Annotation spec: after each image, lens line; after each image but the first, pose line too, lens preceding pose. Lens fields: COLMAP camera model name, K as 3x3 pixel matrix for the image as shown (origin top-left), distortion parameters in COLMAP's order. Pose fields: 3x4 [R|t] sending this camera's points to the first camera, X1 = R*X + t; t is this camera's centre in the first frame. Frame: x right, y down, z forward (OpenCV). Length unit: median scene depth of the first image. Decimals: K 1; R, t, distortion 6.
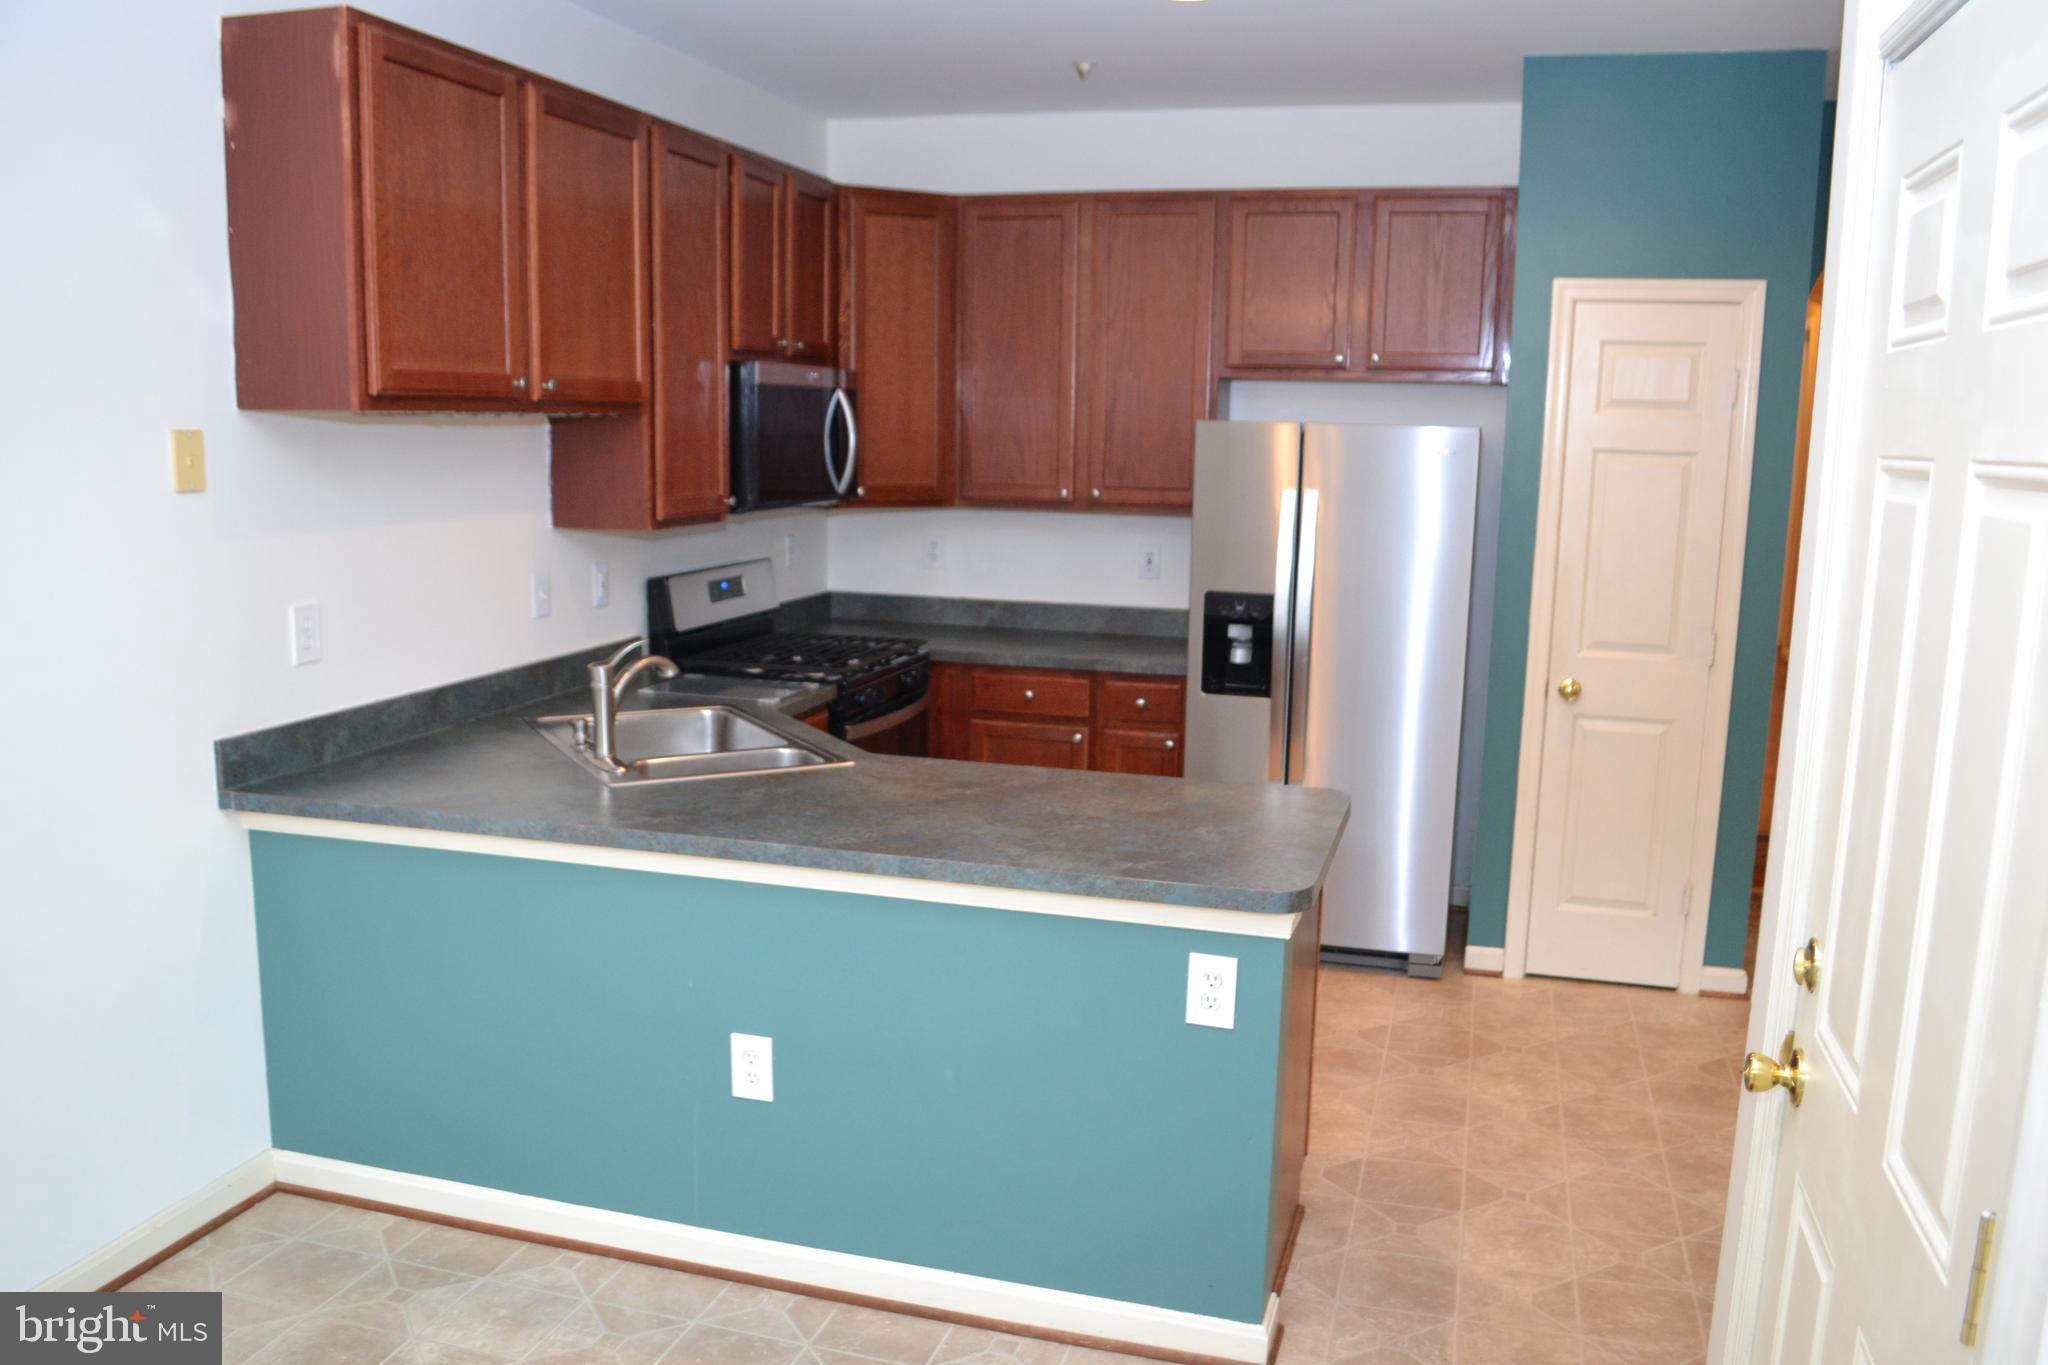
lens RADIAL K [[1645.5, 0, 1024.6], [0, 1645.5, 688.9], [0, 0, 1]] dist [-0.075970, 0.006341]
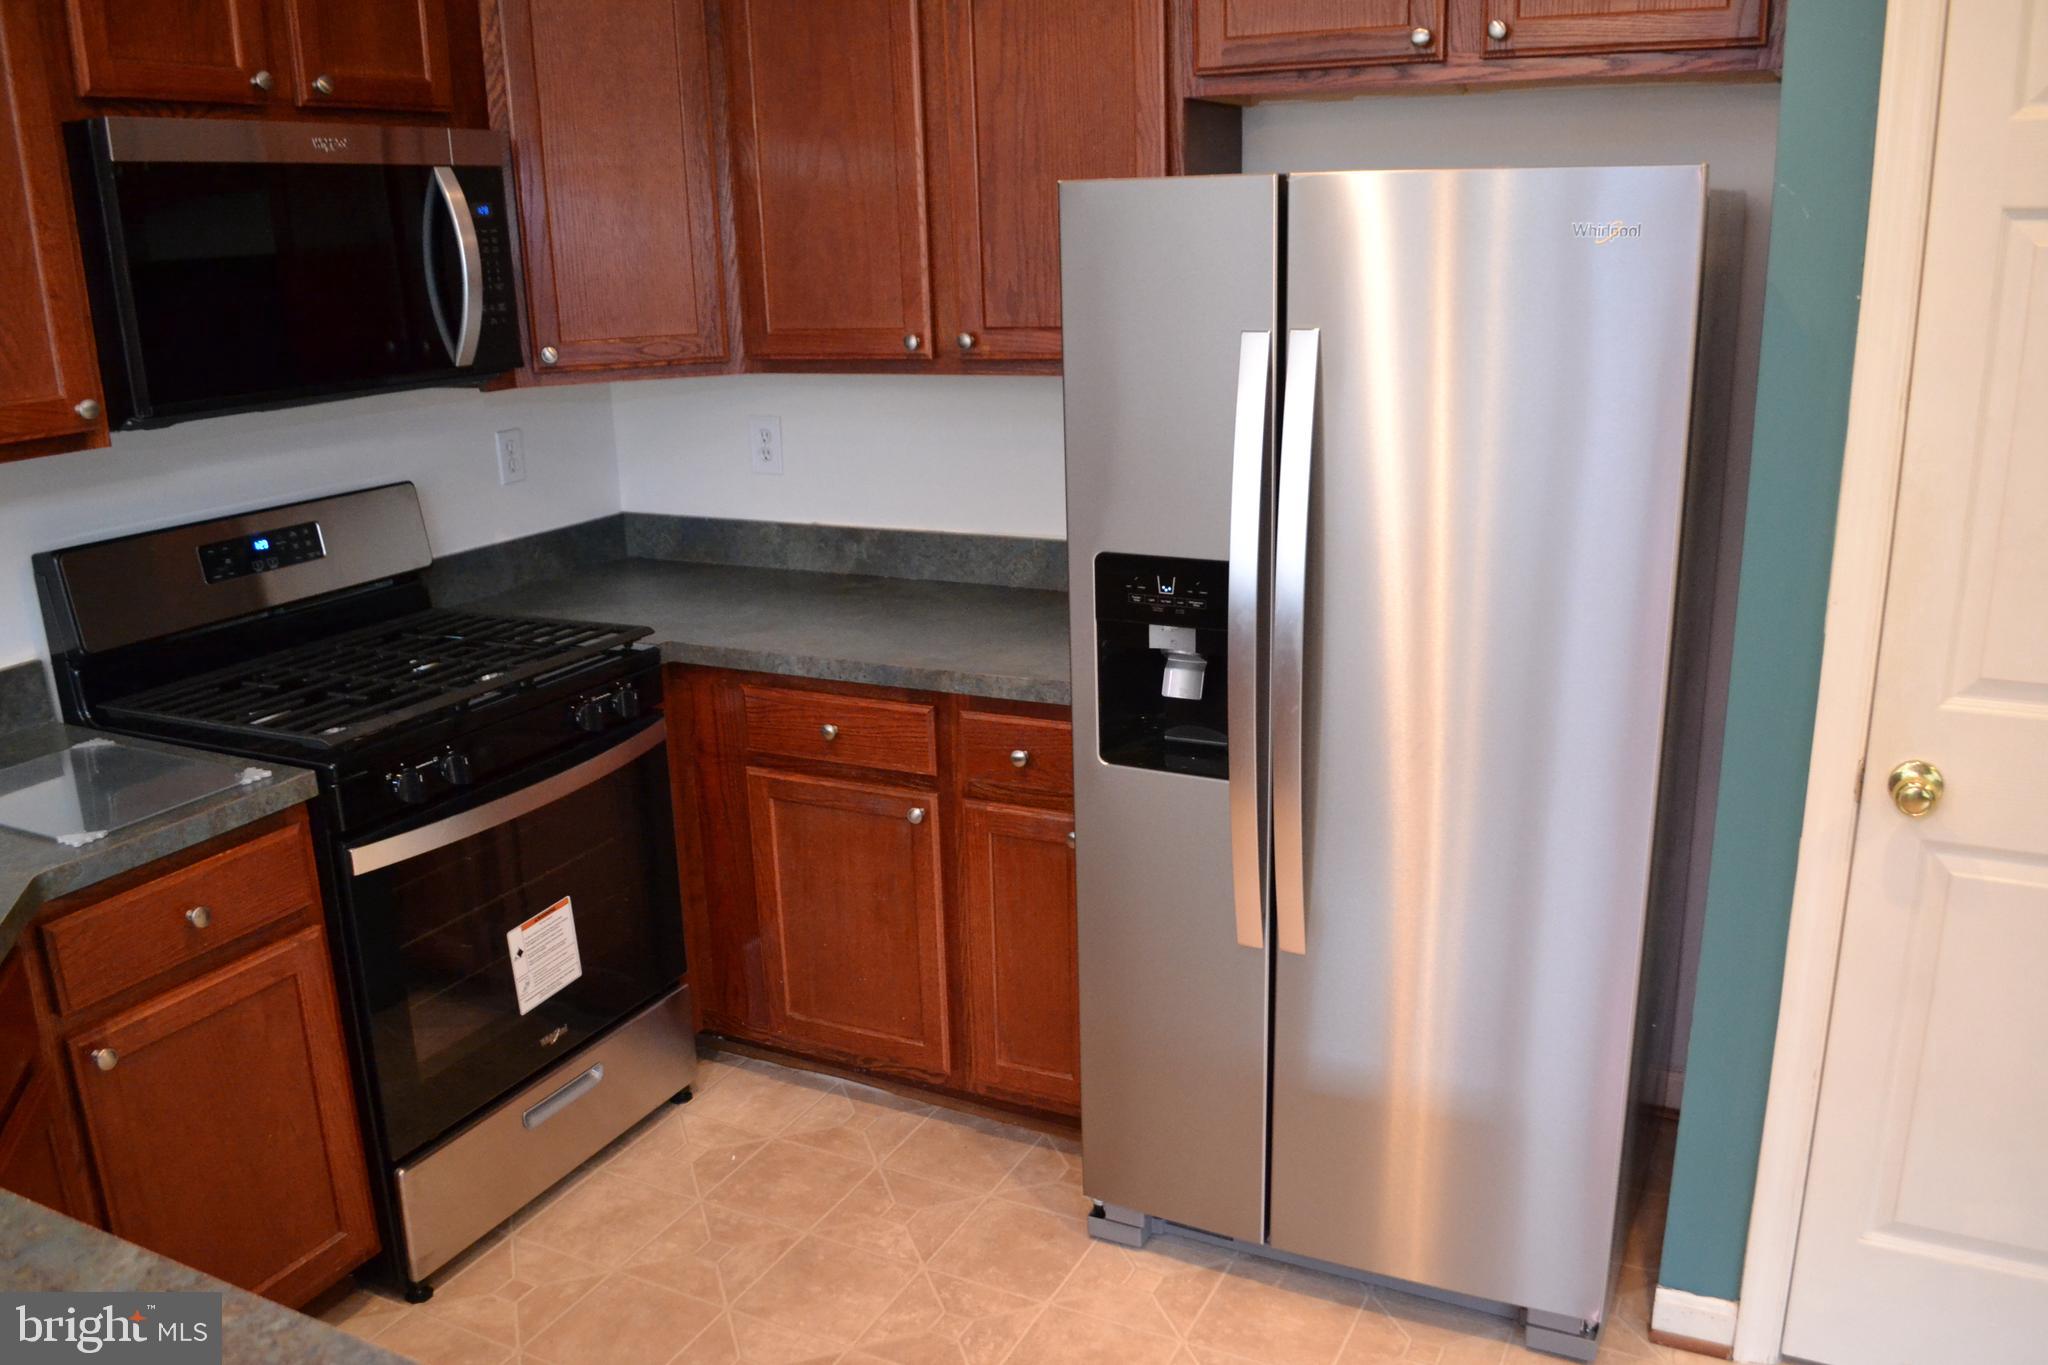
lens RADIAL K [[1645.5, 0, 1027.1], [0, 1645.5, 702.6], [0, 0, 1]] dist [-0.075970, 0.006341]
pose [[0.981969, 0.004331, -0.188990, 0.180654], [0.018124, 0.992975, 0.116924, -0.072741], [0.188169, -0.118241, 0.974993, 0.534021]]
